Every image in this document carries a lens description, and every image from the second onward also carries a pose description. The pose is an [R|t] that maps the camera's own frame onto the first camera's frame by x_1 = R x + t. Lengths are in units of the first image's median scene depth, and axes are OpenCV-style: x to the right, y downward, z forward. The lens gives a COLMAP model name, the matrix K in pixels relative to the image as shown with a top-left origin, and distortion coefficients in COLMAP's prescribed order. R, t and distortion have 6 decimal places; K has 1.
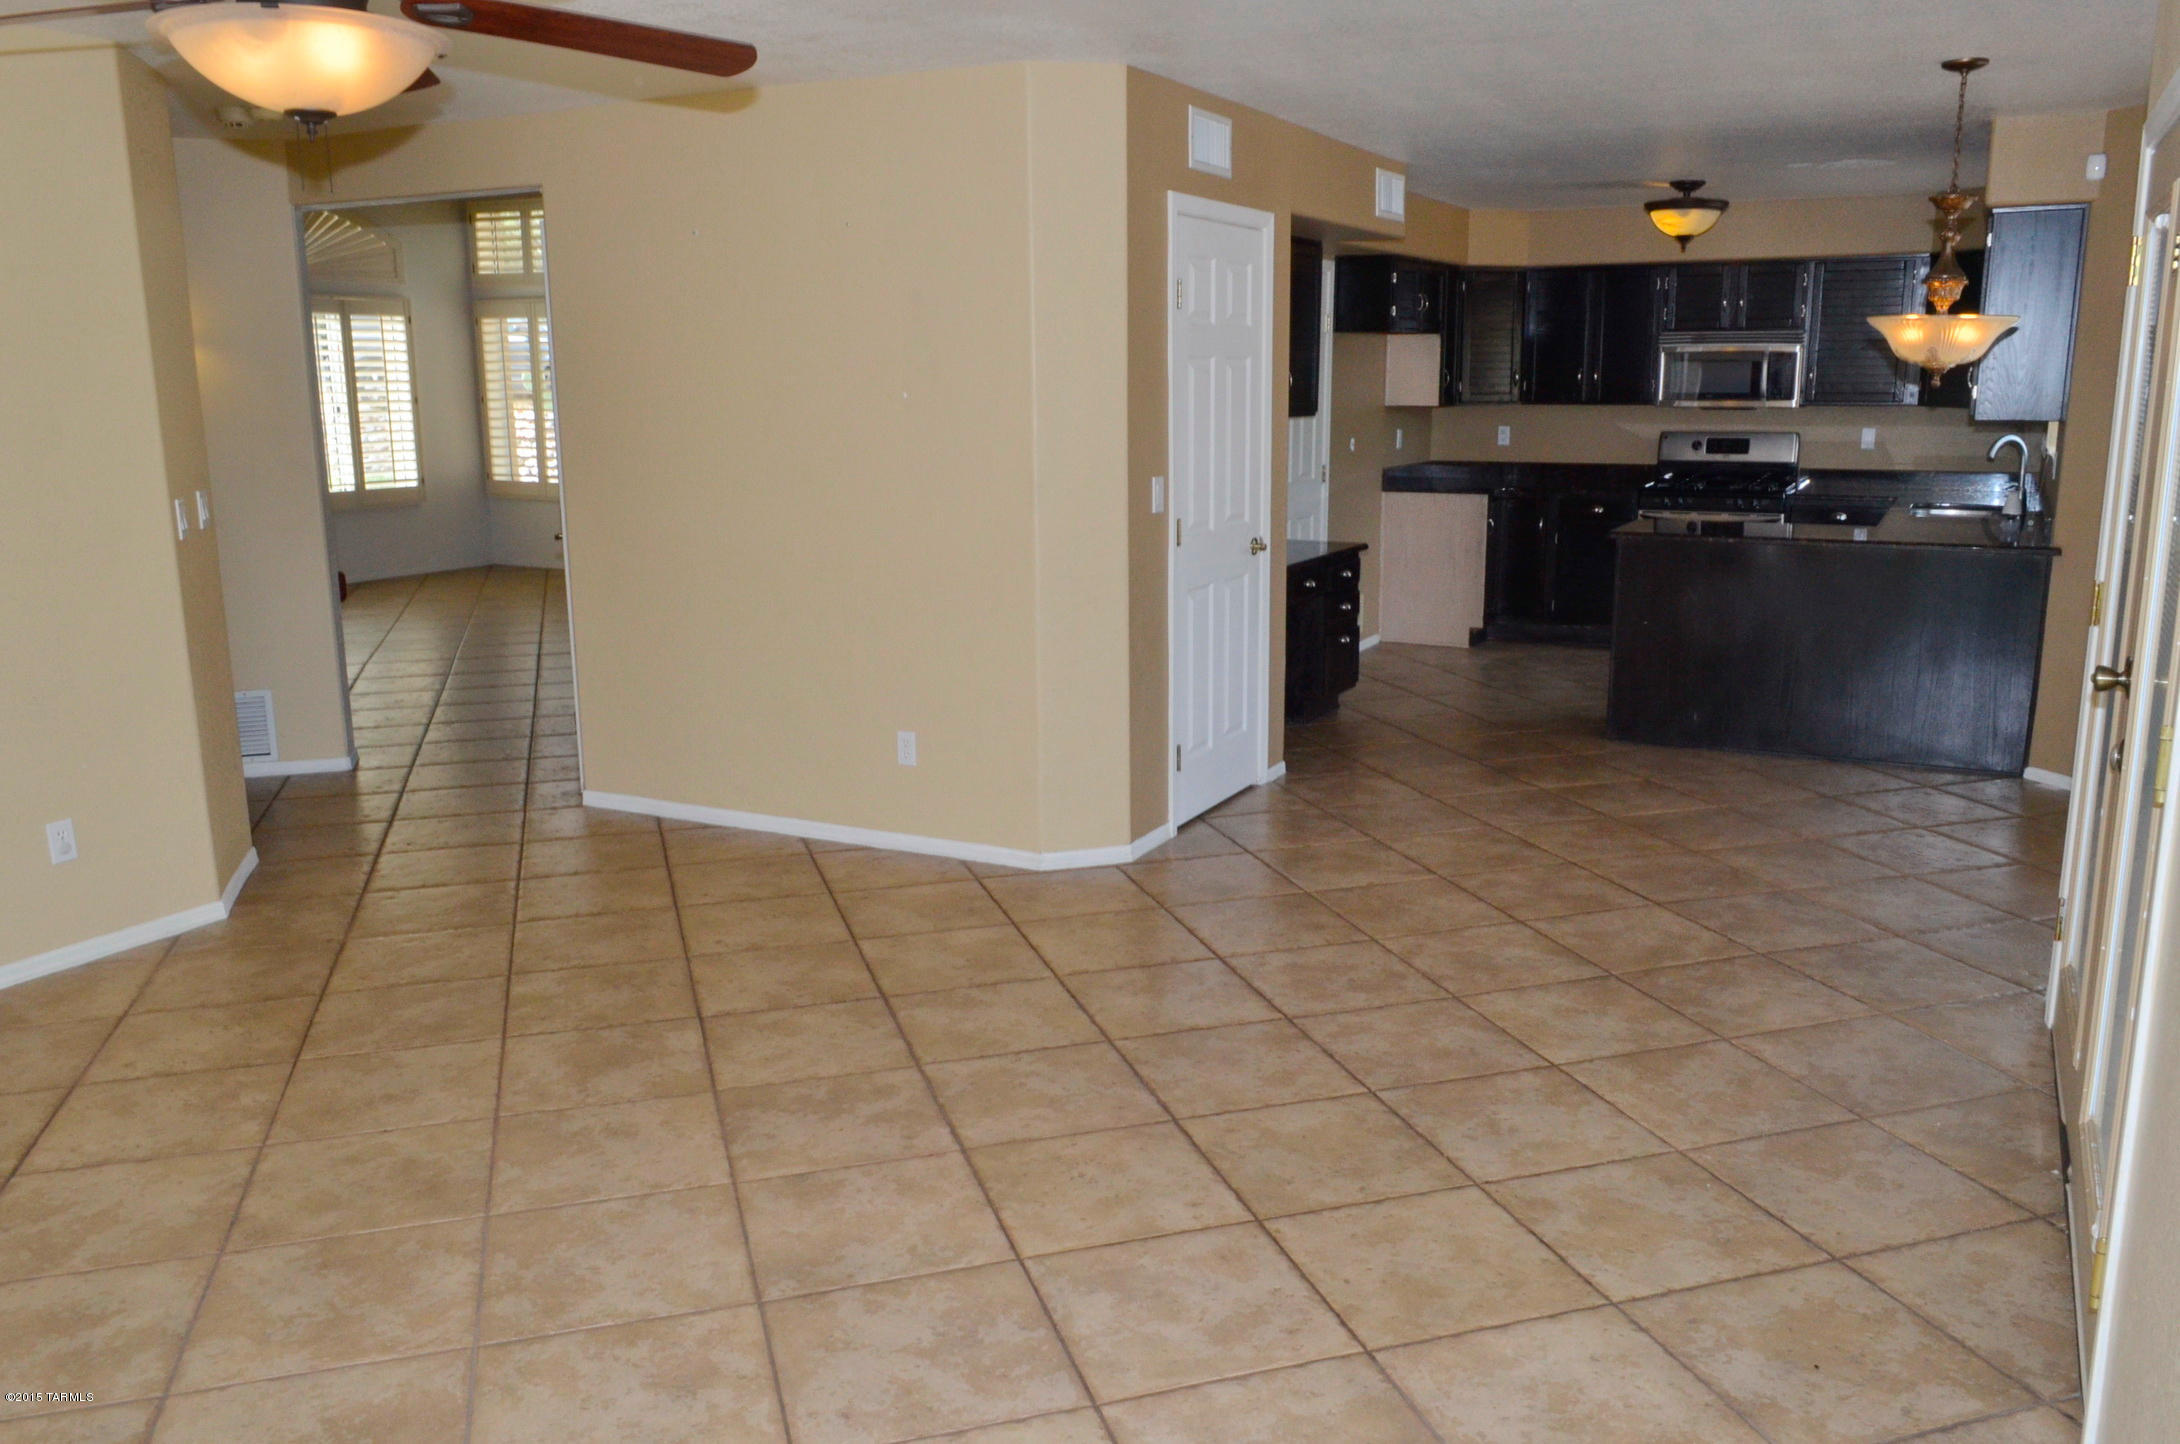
lens RADIAL K [[1715.9, 0, 1092.1], [0, 1715.9, 671.9], [0, 0, 1]] dist [-0.006701, -0.000953]
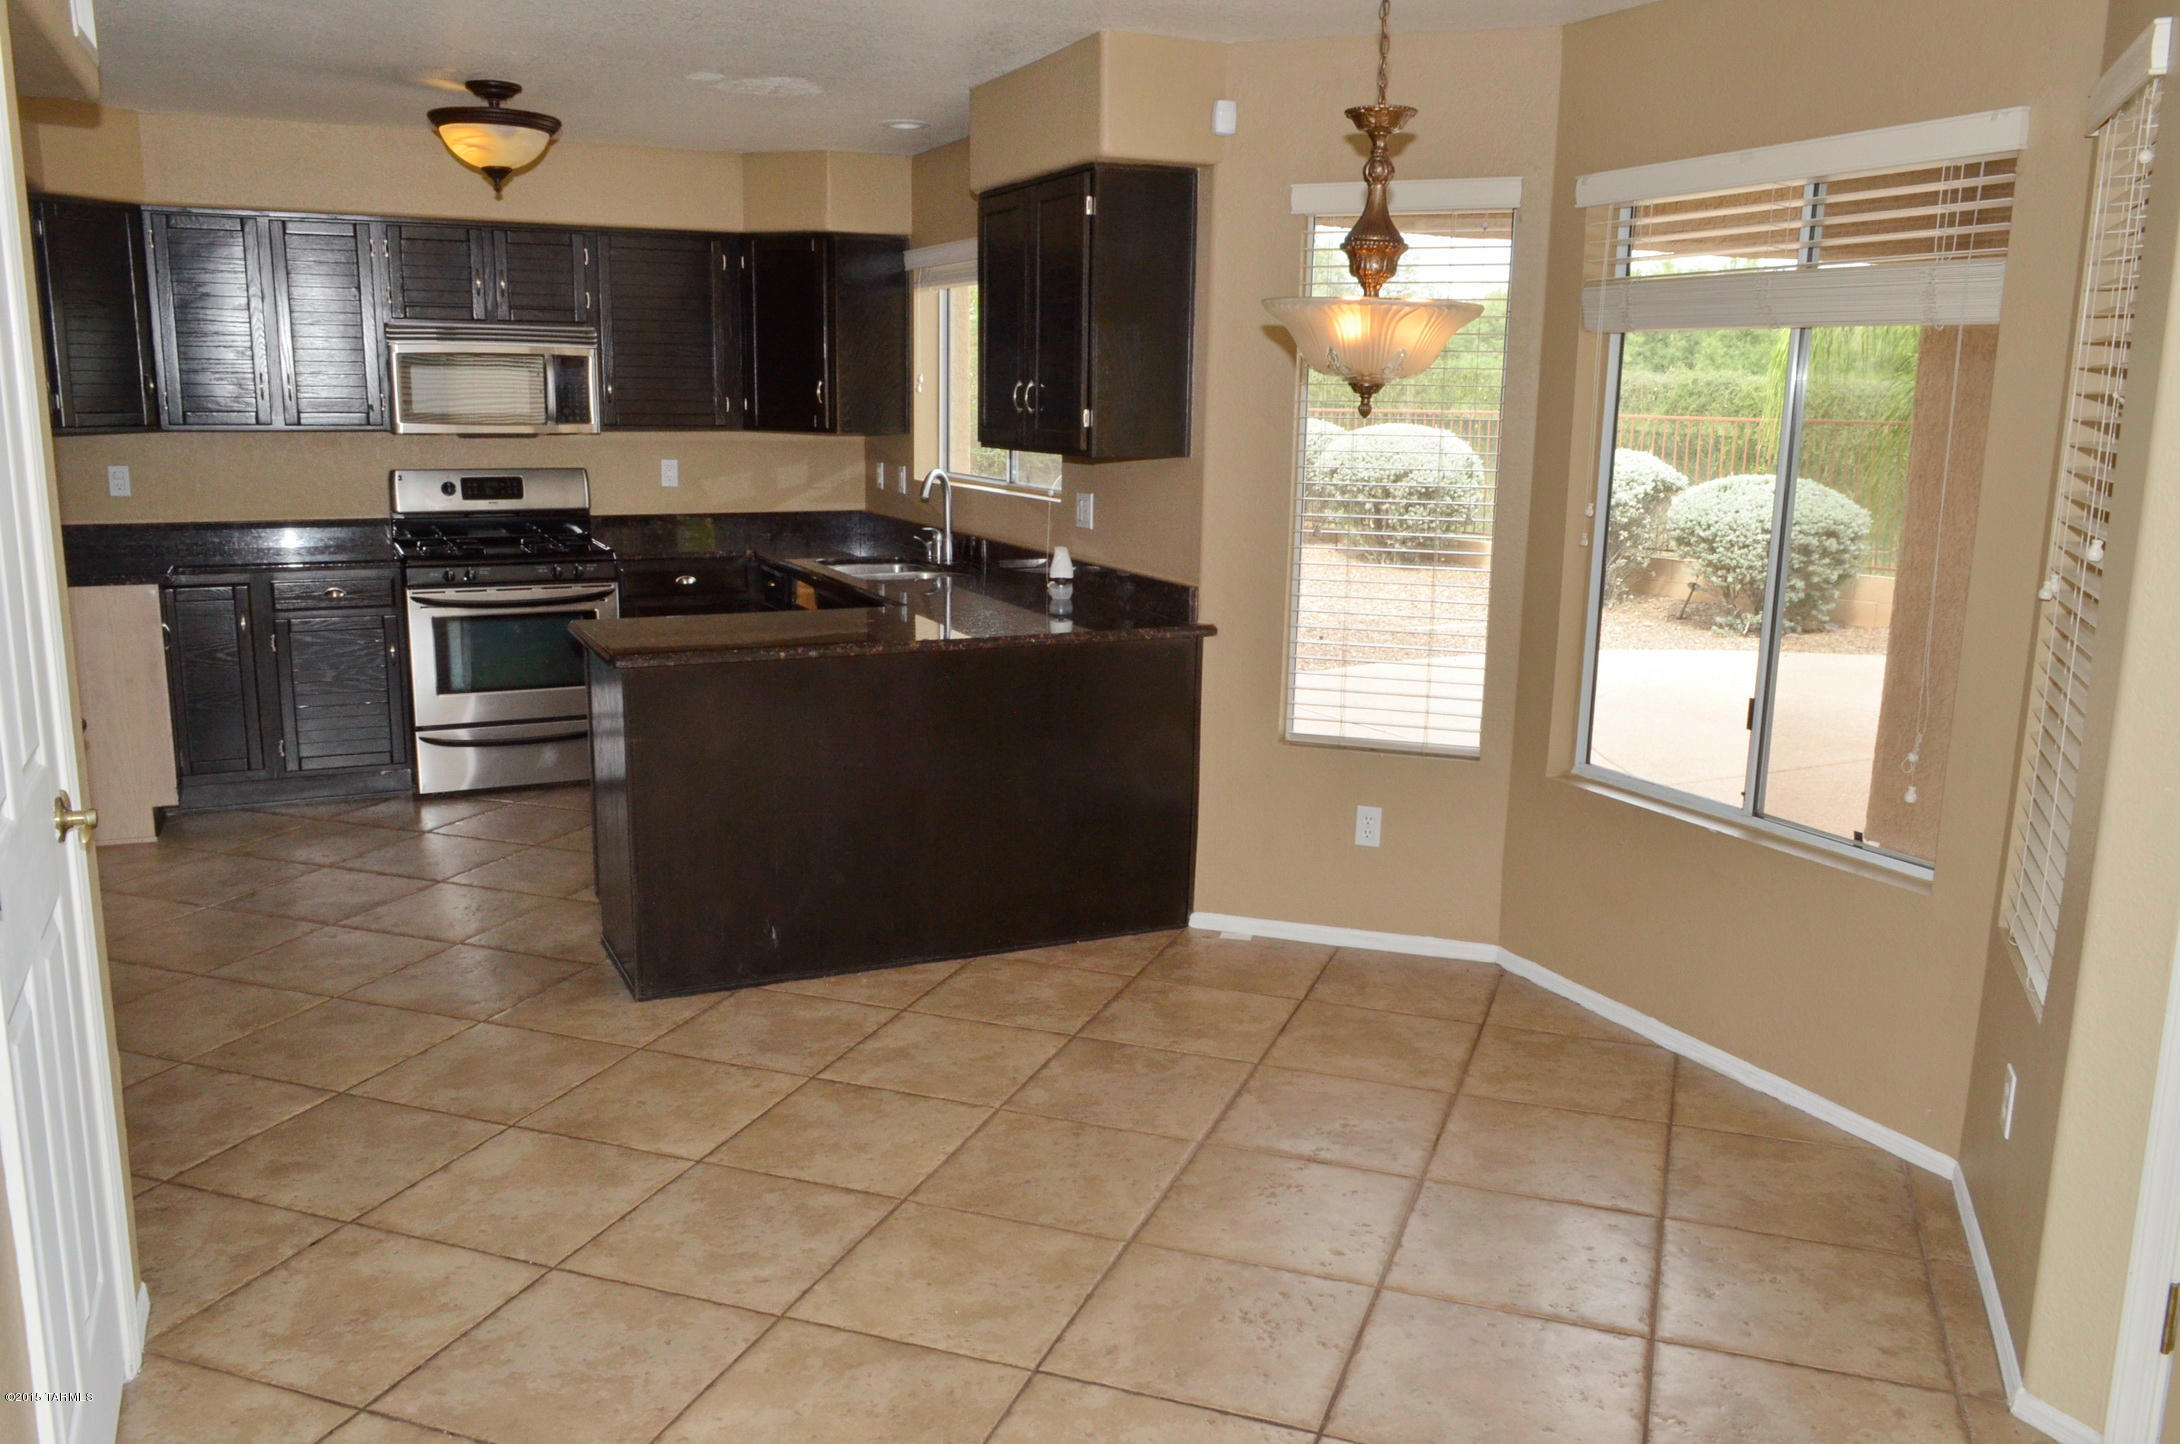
lens RADIAL K [[1708.9, 0, 1096.2], [0, 1708.9, 717.7], [0, 0, 1]] dist [-0.007891, -0.001702]
pose [[0.607471, -0.136128, 0.782591, -0.040172], [0.121384, 0.989544, 0.077904, -0.063521], [-0.785013, 0.047669, 0.617642, 0.379286]]
